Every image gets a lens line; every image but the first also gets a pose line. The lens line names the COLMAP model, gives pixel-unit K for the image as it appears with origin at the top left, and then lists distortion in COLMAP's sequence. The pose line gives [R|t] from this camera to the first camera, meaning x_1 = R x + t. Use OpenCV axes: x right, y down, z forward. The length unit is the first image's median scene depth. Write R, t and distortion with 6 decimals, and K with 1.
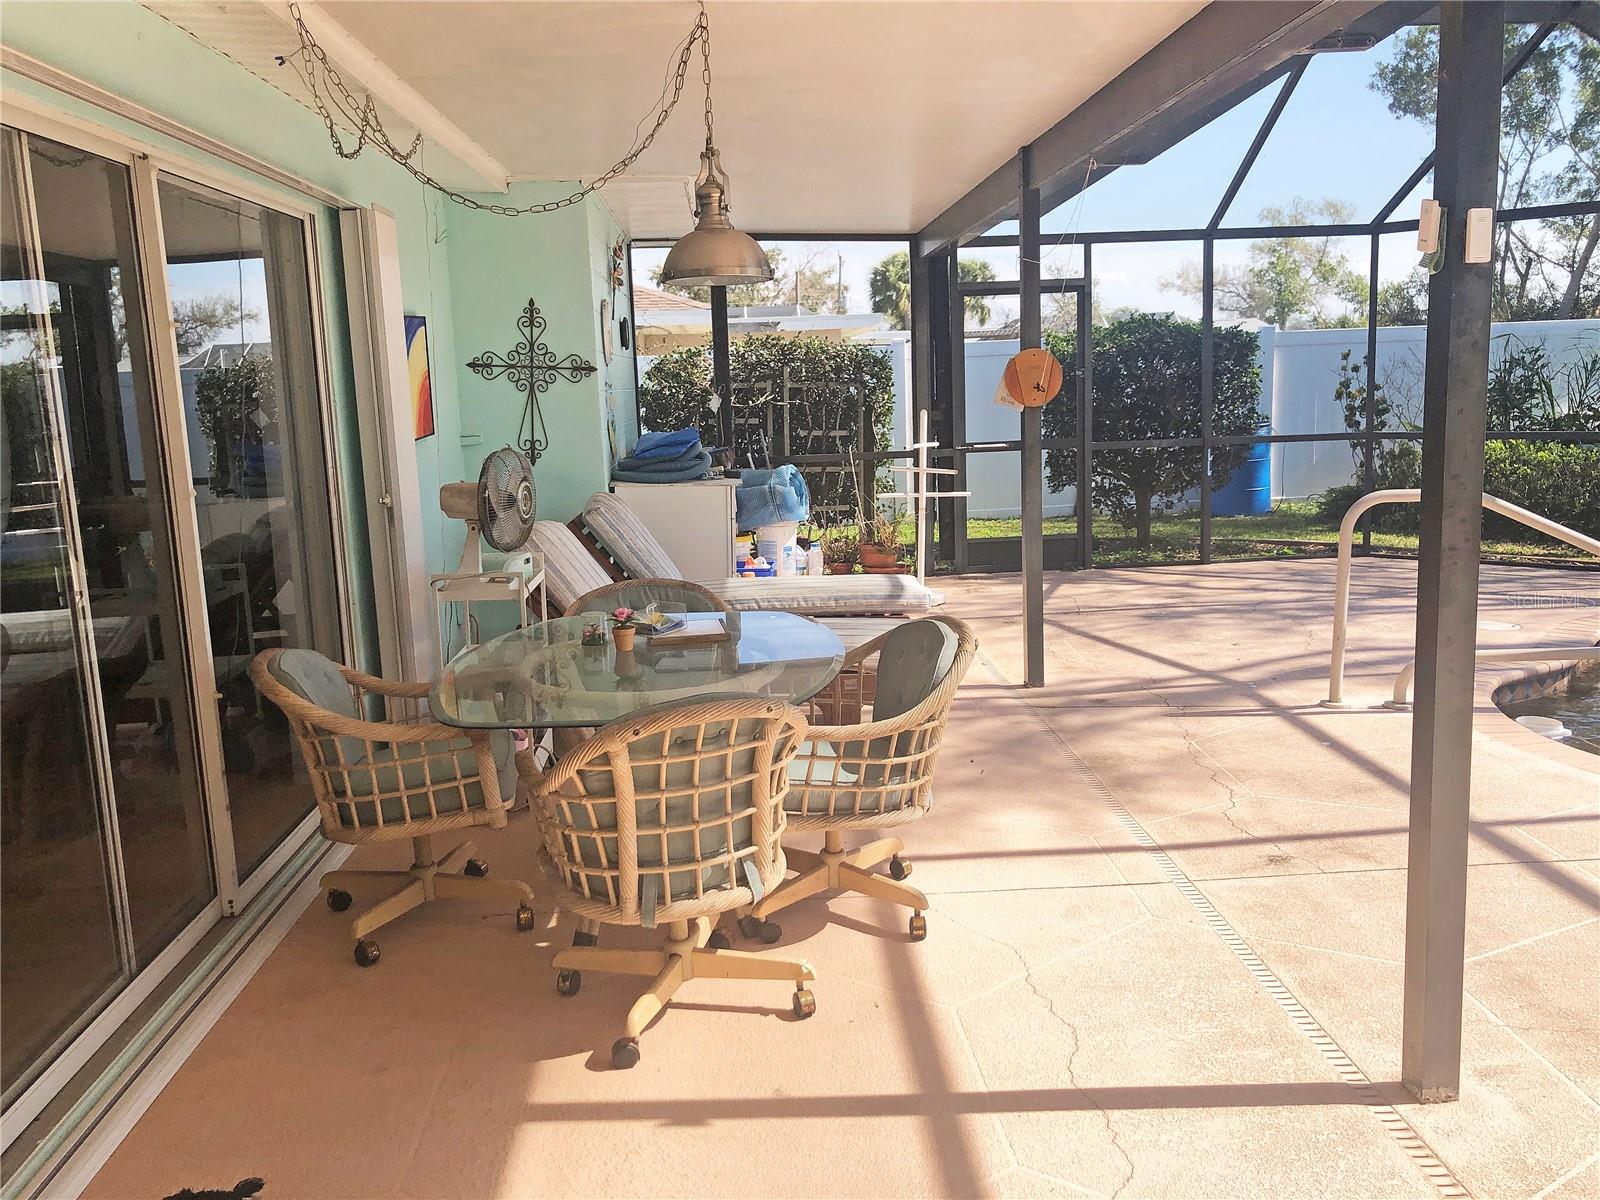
lens RADIAL K [[1324.0, 0, 807.2], [0, 1324.0, 600.6], [0, 0, 1]] dist [0.008026, 0.027158]
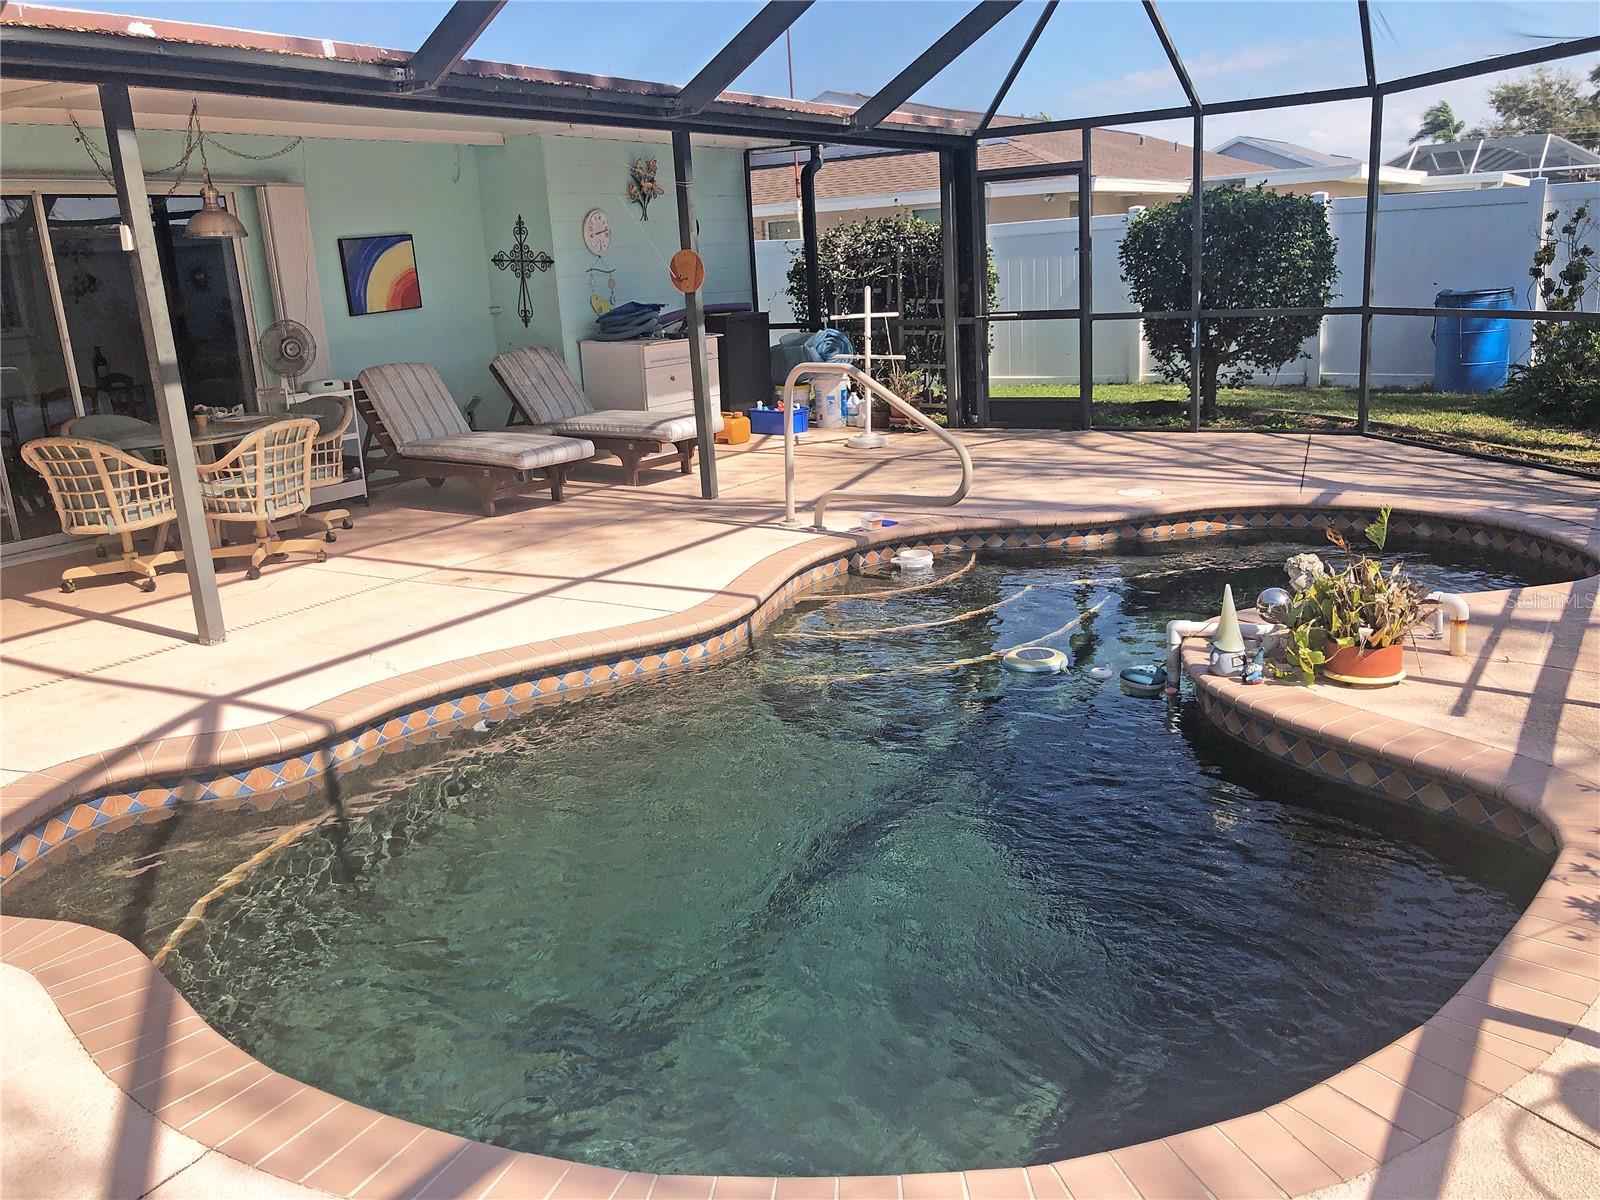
lens RADIAL K [[1324.0, 0, 801.6], [0, 1324.0, 598.4], [0, 0, 1]] dist [0.008026, 0.027158]
pose [[0.801277, 0.139933, -0.581699, 0.782648], [-0.075268, 0.988116, 0.134021, -0.016911], [0.593541, -0.063605, 0.802287, -0.045034]]
